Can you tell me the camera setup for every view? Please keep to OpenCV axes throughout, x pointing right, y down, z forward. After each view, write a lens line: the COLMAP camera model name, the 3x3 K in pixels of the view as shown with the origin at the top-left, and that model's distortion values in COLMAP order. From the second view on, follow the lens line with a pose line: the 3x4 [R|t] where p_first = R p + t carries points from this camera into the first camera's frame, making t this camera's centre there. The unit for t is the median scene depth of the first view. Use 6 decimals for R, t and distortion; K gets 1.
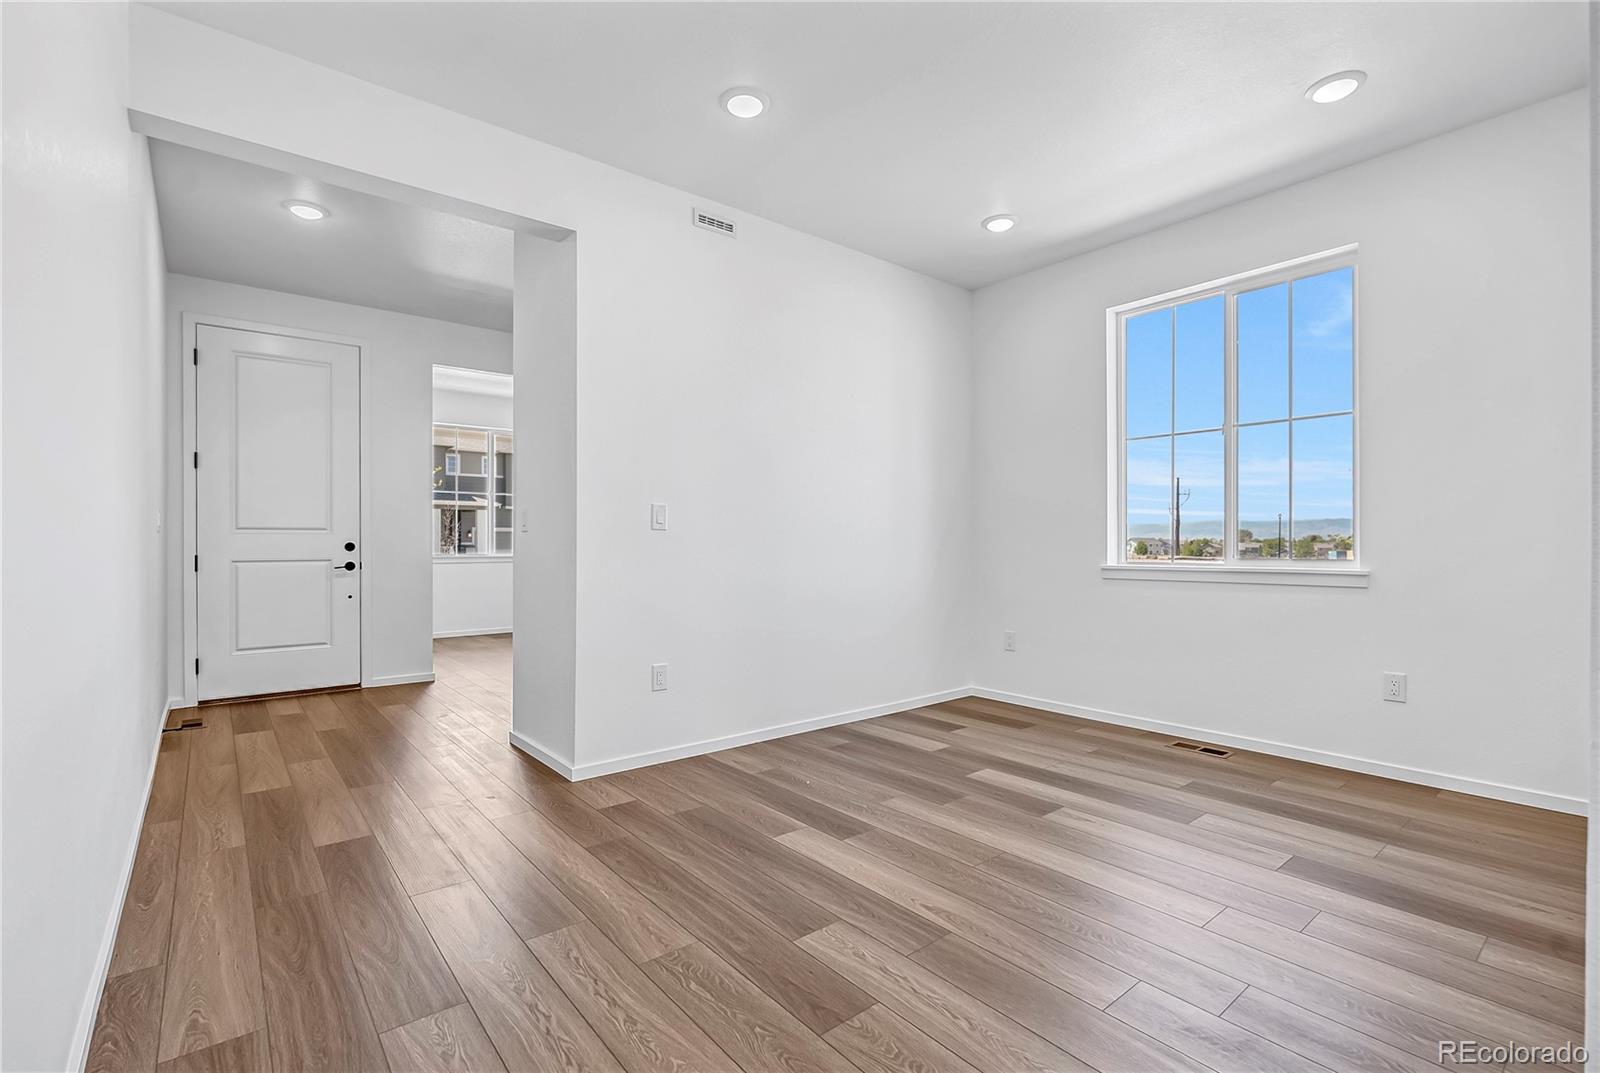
lens RADIAL K [[728.6, 0, 803.7], [0, 728.6, 546.1], [0, 0, 1]] dist [-0.007211, -0.000322]
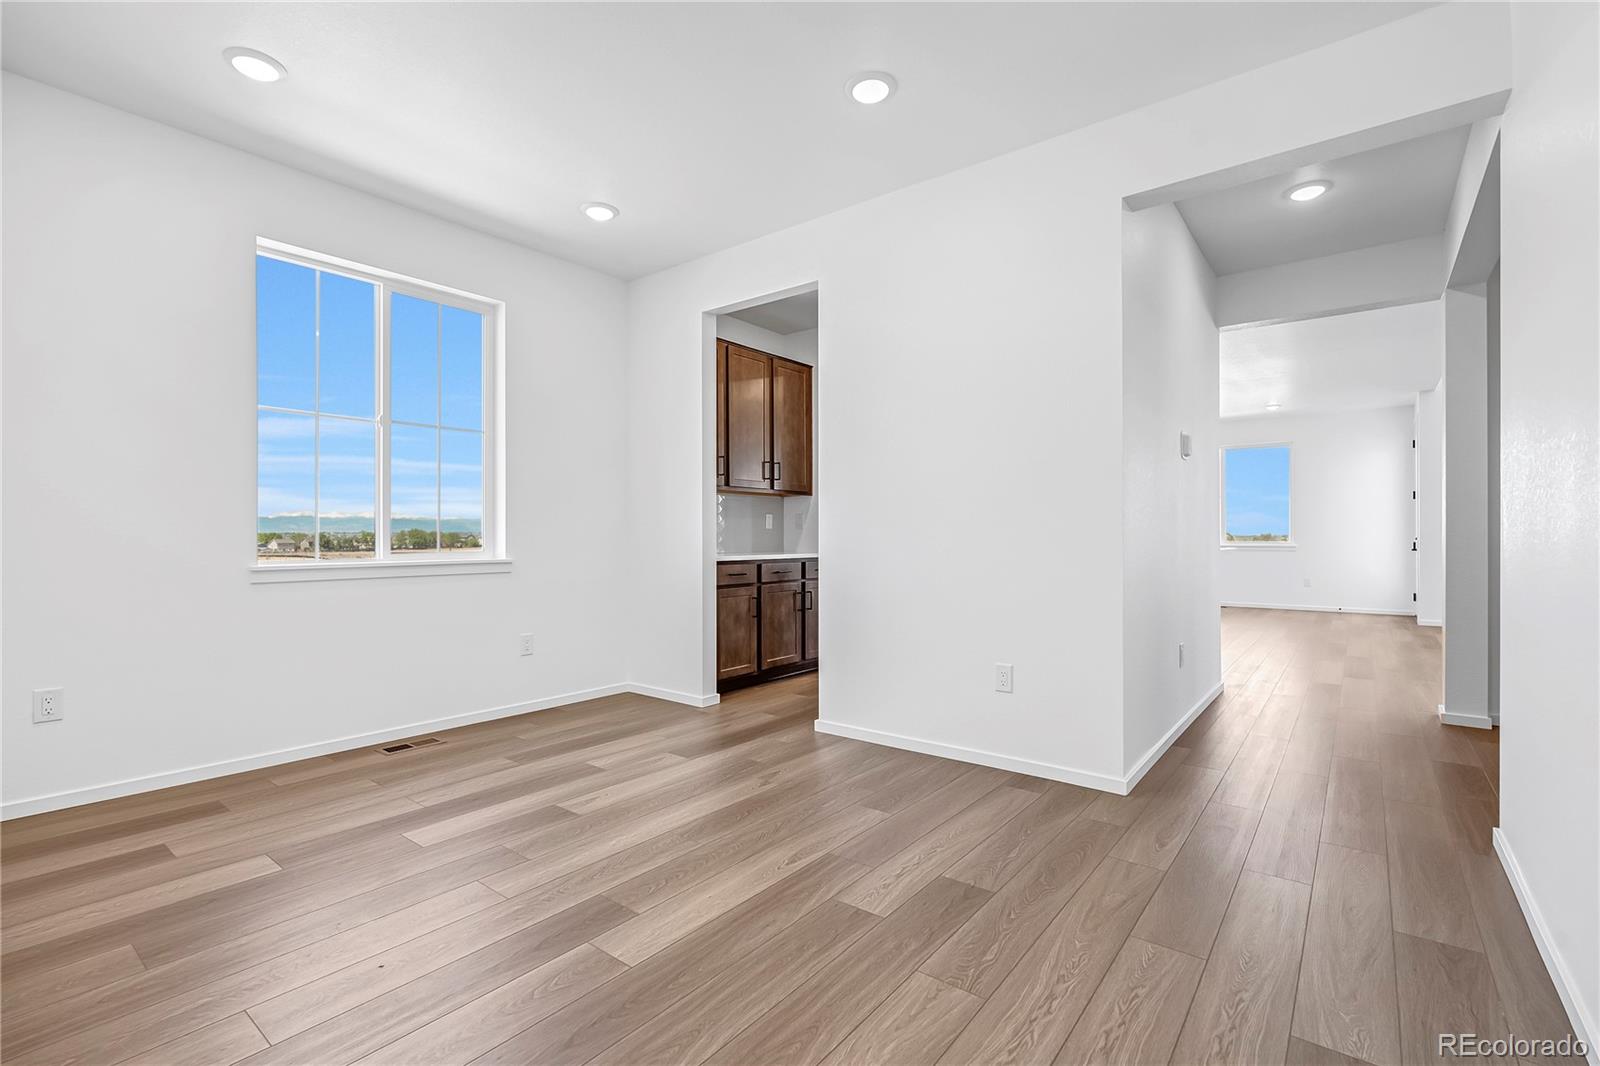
lens RADIAL K [[708.1, 0, 794.5], [0, 708.1, 539.6], [0, 0, 1]] dist [-0.002959, -0.000591]
pose [[-0.204813, -0.001634, 0.978800, -0.774671], [0.002175, 0.999995, 0.002124, -0.004517], [-0.978799, 0.002564, -0.204809, 1.045305]]
